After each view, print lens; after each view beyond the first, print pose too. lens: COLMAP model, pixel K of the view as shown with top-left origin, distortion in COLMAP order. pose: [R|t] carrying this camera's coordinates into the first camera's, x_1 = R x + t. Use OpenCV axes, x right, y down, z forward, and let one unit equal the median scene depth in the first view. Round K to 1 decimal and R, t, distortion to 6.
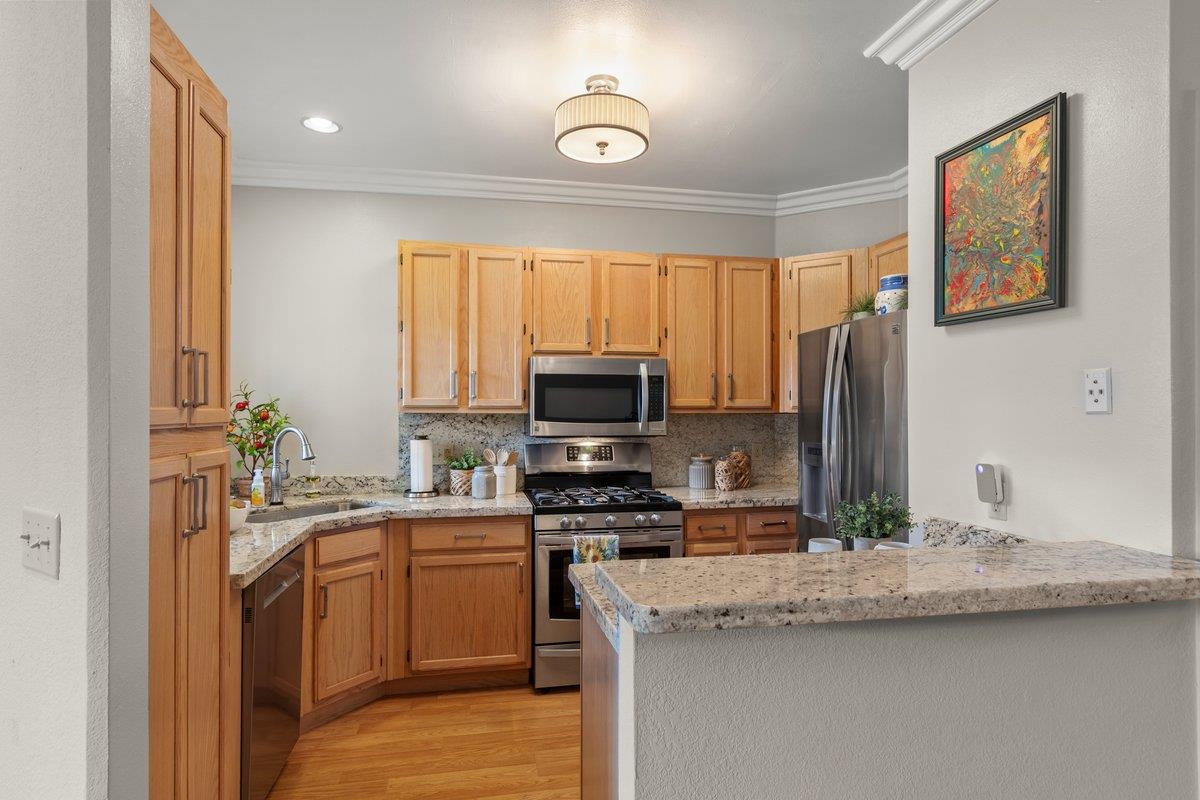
lens RADIAL K [[640.6, 0, 593.2], [0, 640.6, 409.5], [0, 0, 1]] dist [0.009047, -0.000815]
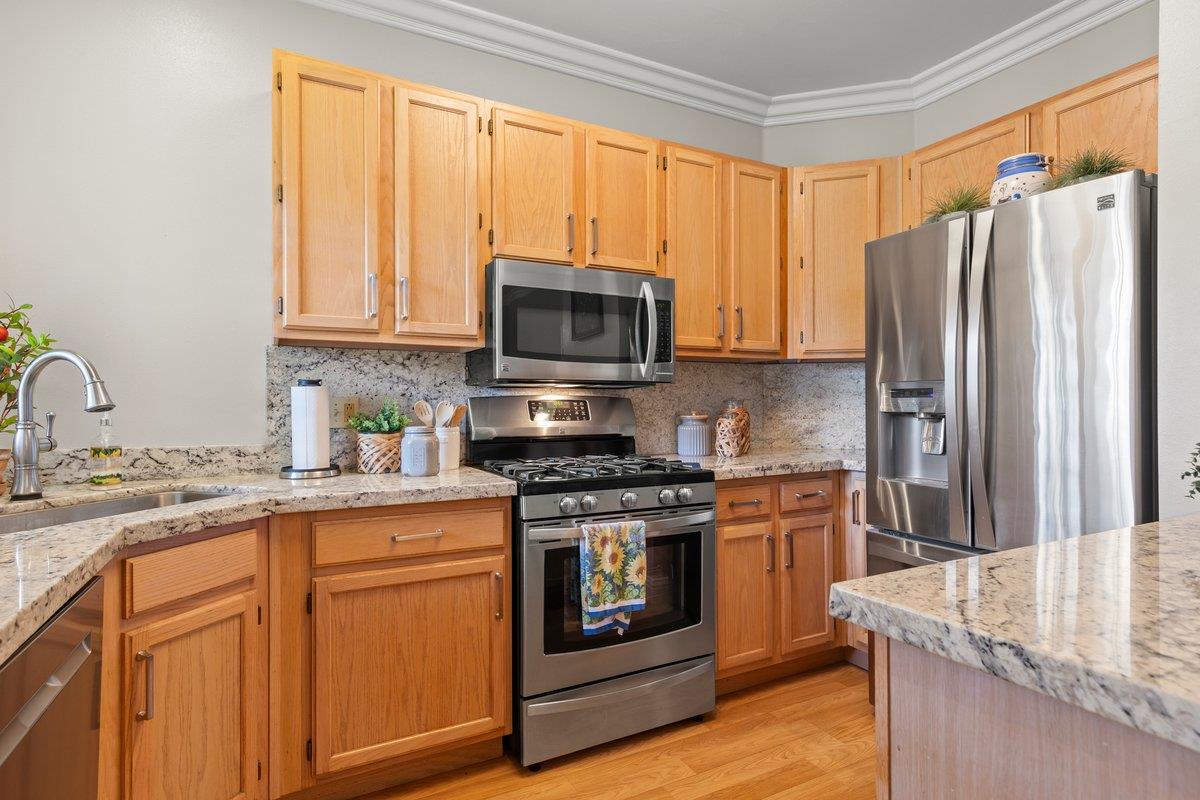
lens RADIAL K [[640.6, 0, 621.5], [0, 640.6, 398.7], [0, 0, 1]] dist [0.009047, -0.000815]
pose [[0.959086, -0.002107, 0.283108, -0.160905], [0.000491, 0.999983, 0.005779, 0.058044], [-0.283116, -0.005403, 0.959071, 0.326666]]
